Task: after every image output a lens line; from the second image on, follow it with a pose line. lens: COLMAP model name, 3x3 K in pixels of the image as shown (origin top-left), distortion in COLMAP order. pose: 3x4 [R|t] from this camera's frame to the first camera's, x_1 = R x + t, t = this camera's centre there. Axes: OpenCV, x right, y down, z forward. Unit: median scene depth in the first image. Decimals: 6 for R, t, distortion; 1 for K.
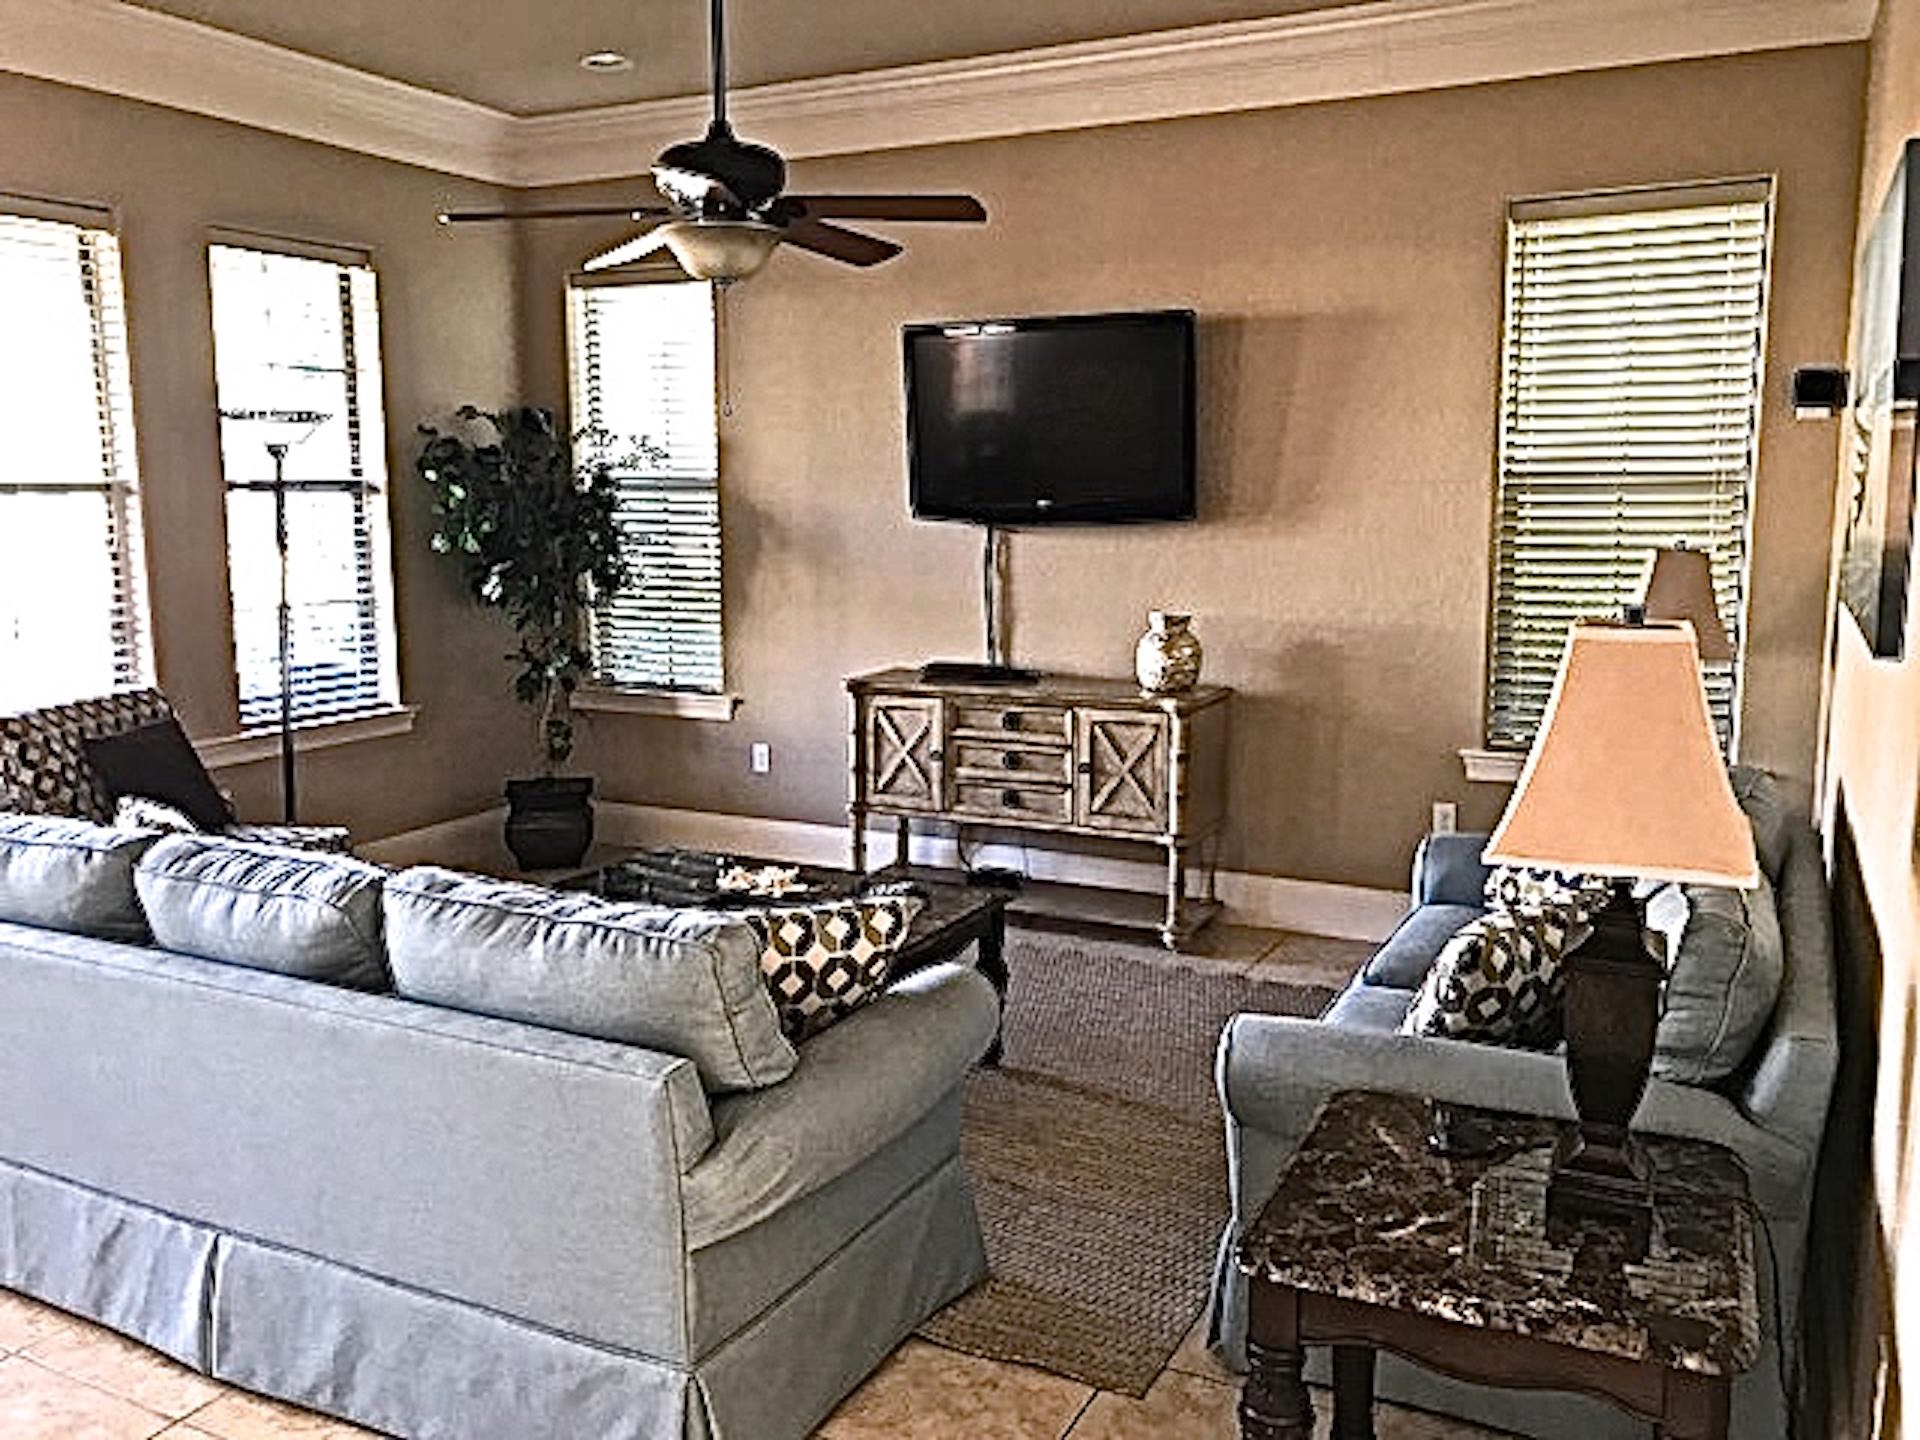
lens RADIAL K [[1567.5, 0, 960.0], [0, 1567.5, 720.0], [0, 0, 1]] dist [0.006194, -0.005289]
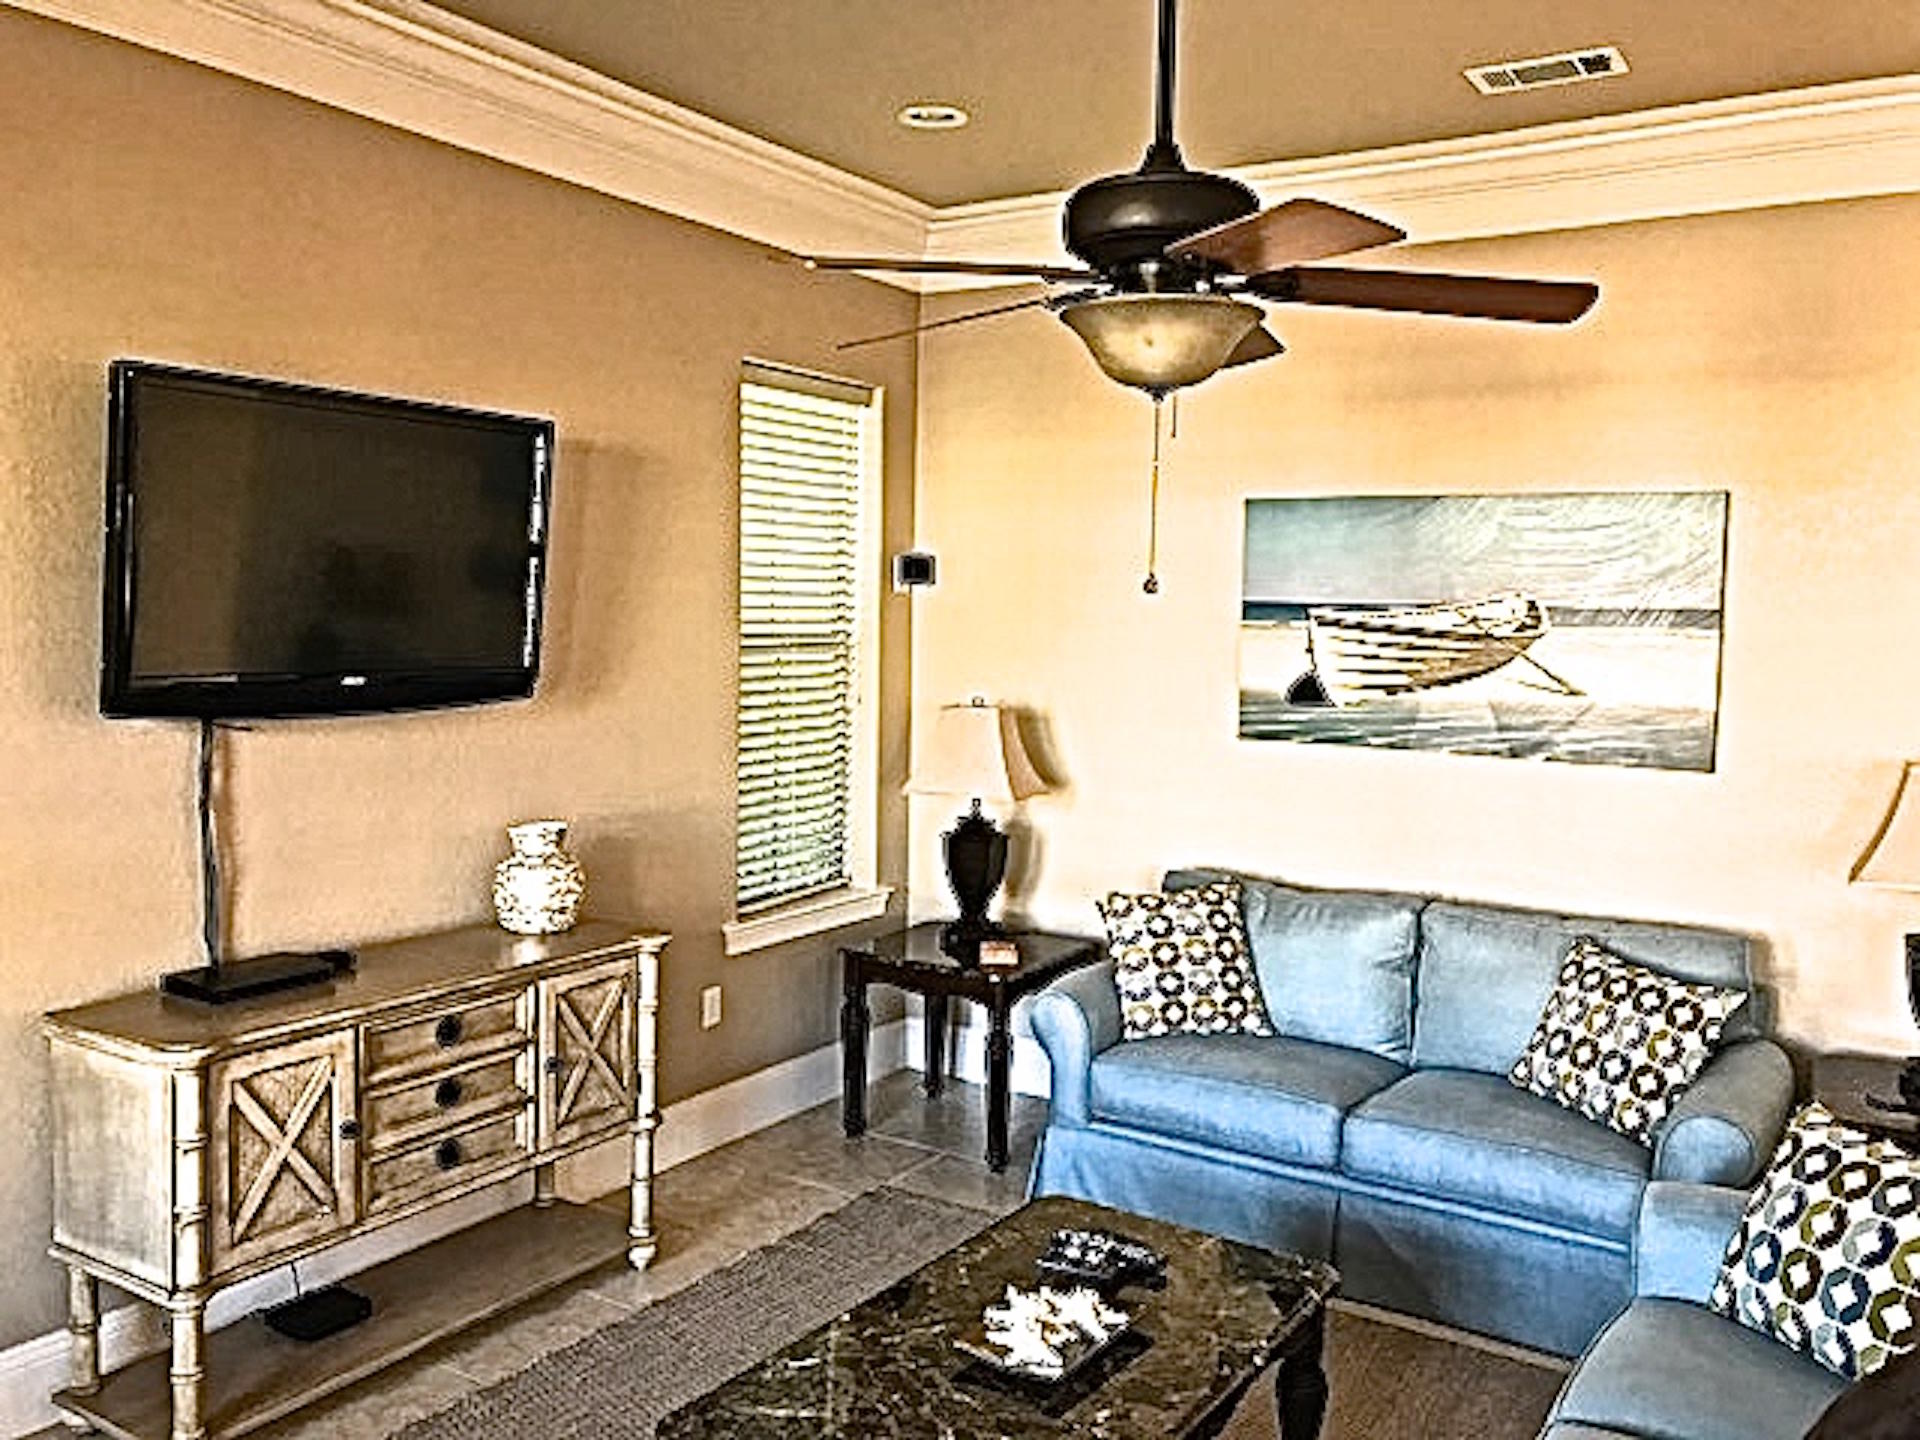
lens RADIAL K [[1567.5, 0, 960.0], [0, 1567.5, 720.0], [0, 0, 1]] dist [0.006194, -0.005289]
pose [[0.091029, -0.068008, 0.993523, -0.567217], [0.120127, 0.991130, 0.056838, -0.134485], [-0.988576, 0.114175, 0.098391, 0.730028]]
